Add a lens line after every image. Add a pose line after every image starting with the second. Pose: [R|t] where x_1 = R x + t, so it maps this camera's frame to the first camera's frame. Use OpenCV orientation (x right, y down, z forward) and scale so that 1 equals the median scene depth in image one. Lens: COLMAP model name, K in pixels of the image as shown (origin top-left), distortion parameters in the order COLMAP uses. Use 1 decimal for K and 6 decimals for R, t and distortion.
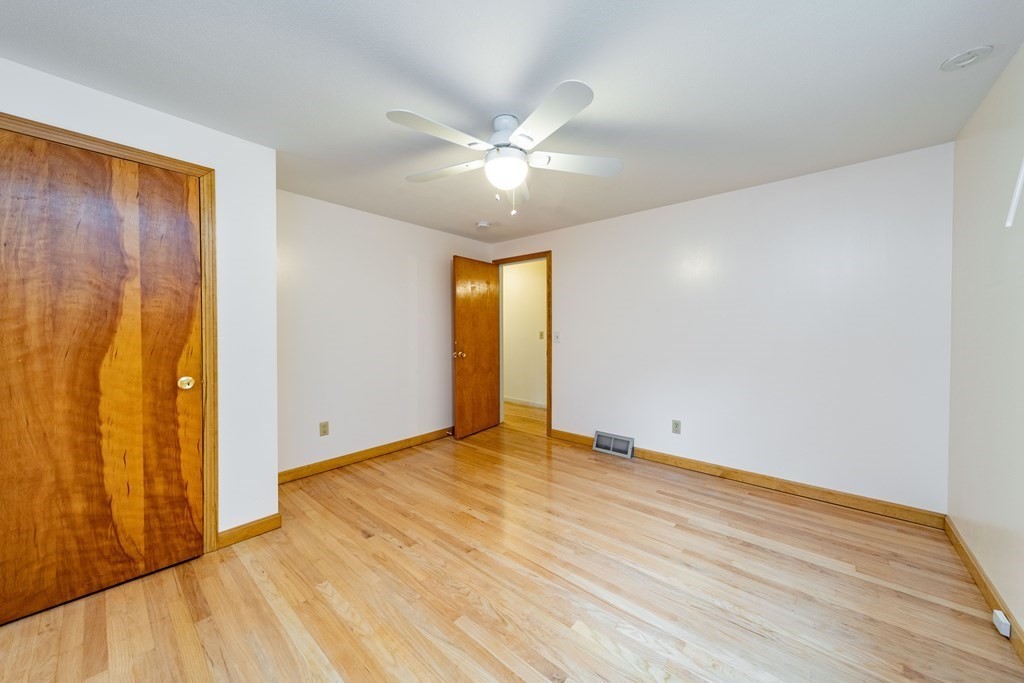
lens RADIAL K [[356.0, 0, 513.3], [0, 356.0, 339.2], [0, 0, 1]] dist [0.008009, -0.000049]
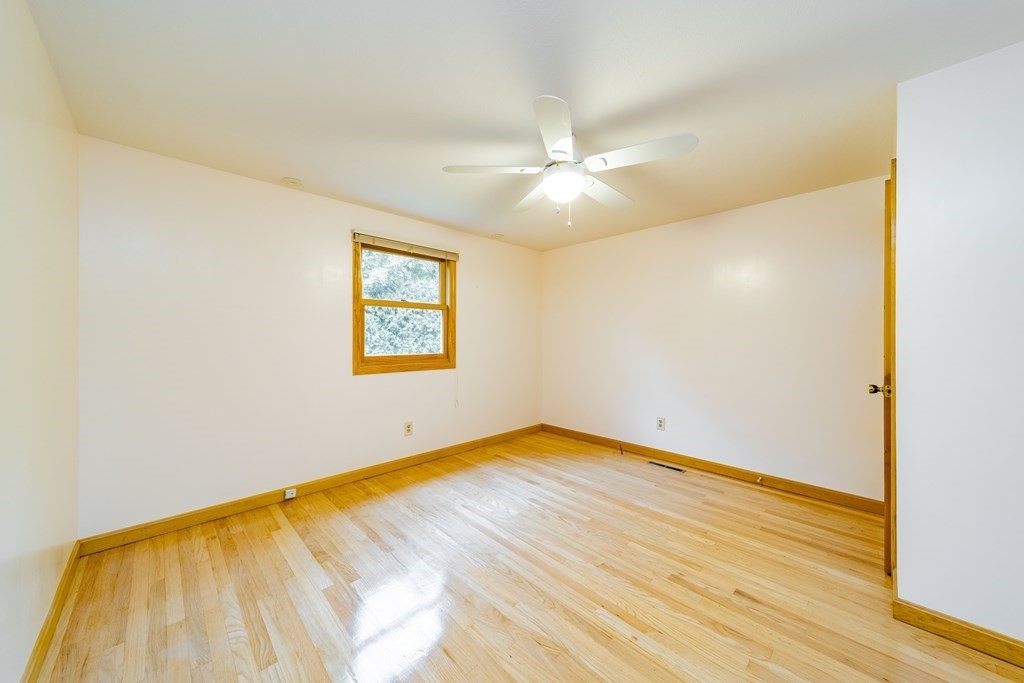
lens RADIAL K [[356.0, 0, 513.3], [0, 356.0, 339.2], [0, 0, 1]] dist [0.008009, -0.000049]
pose [[-0.996719, -0.000941, 0.080931, 0.044231], [0.001223, 0.999643, 0.026686, -0.049162], [-0.080927, 0.026697, -0.996362, 2.145007]]
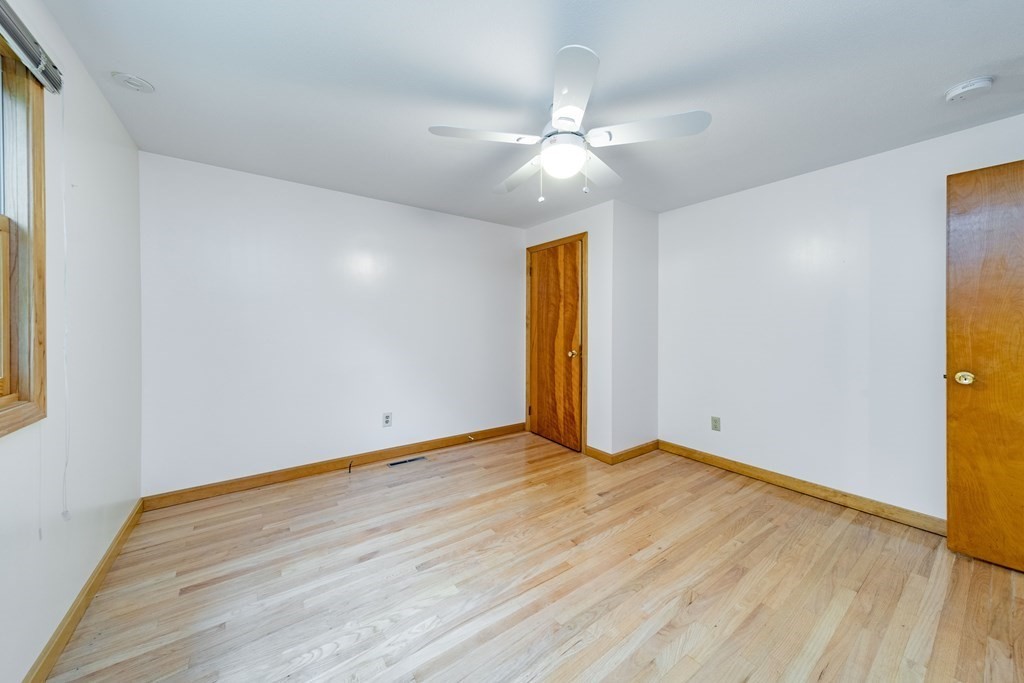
lens RADIAL K [[356.0, 0, 513.3], [0, 356.0, 339.2], [0, 0, 1]] dist [0.008009, -0.000049]
pose [[-0.231610, 0.033920, -0.972217, 0.964180], [-0.025185, 0.998848, 0.040849, -0.021071], [0.972483, 0.033946, -0.230489, 1.141655]]
